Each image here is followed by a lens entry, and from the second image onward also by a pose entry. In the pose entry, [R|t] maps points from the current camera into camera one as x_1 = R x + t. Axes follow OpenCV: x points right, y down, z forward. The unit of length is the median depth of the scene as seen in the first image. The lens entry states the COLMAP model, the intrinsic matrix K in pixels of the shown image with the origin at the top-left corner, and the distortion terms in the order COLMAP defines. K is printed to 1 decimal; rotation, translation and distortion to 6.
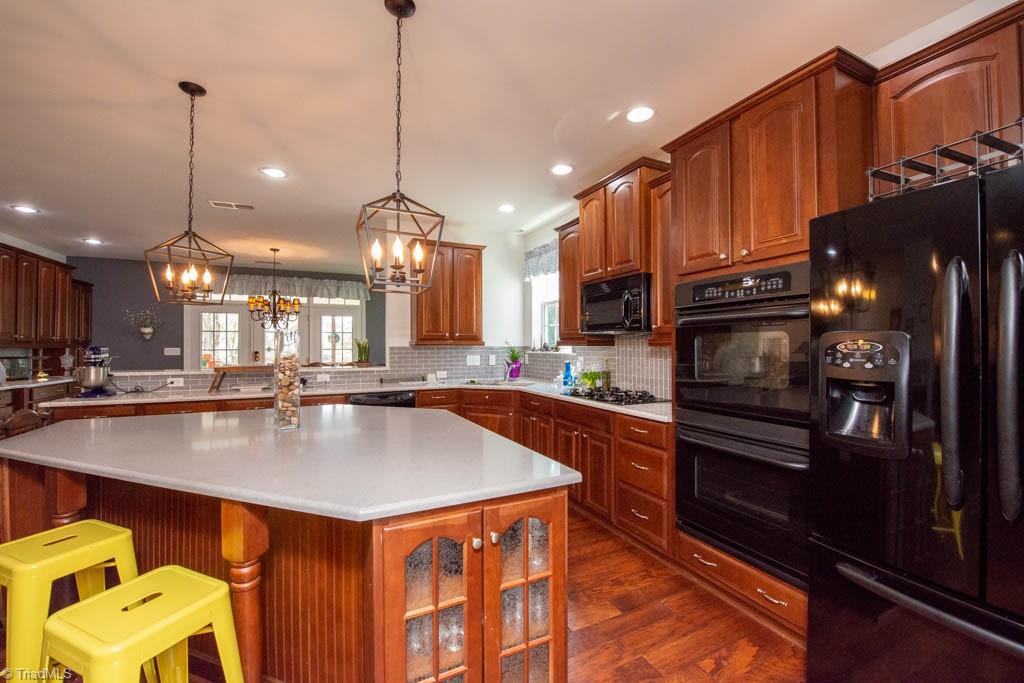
lens RADIAL K [[408.3, 0, 509.6], [0, 408.3, 344.1], [0, 0, 1]] dist [-0.018696, -0.000193]
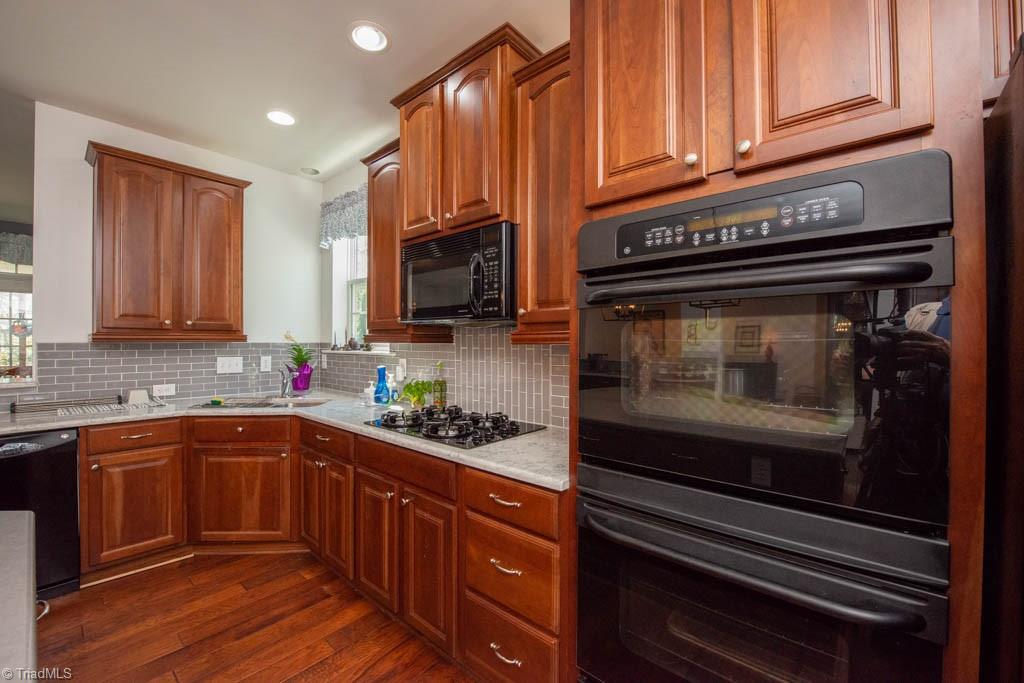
lens RADIAL K [[408.3, 0, 509.4], [0, 408.3, 342.4], [0, 0, 1]] dist [-0.018696, -0.000193]
pose [[0.915939, 0.004212, 0.401295, 0.078310], [-0.006074, 0.999976, 0.003366, 0.000696], [-0.401272, -0.005521, 0.915942, 0.369284]]
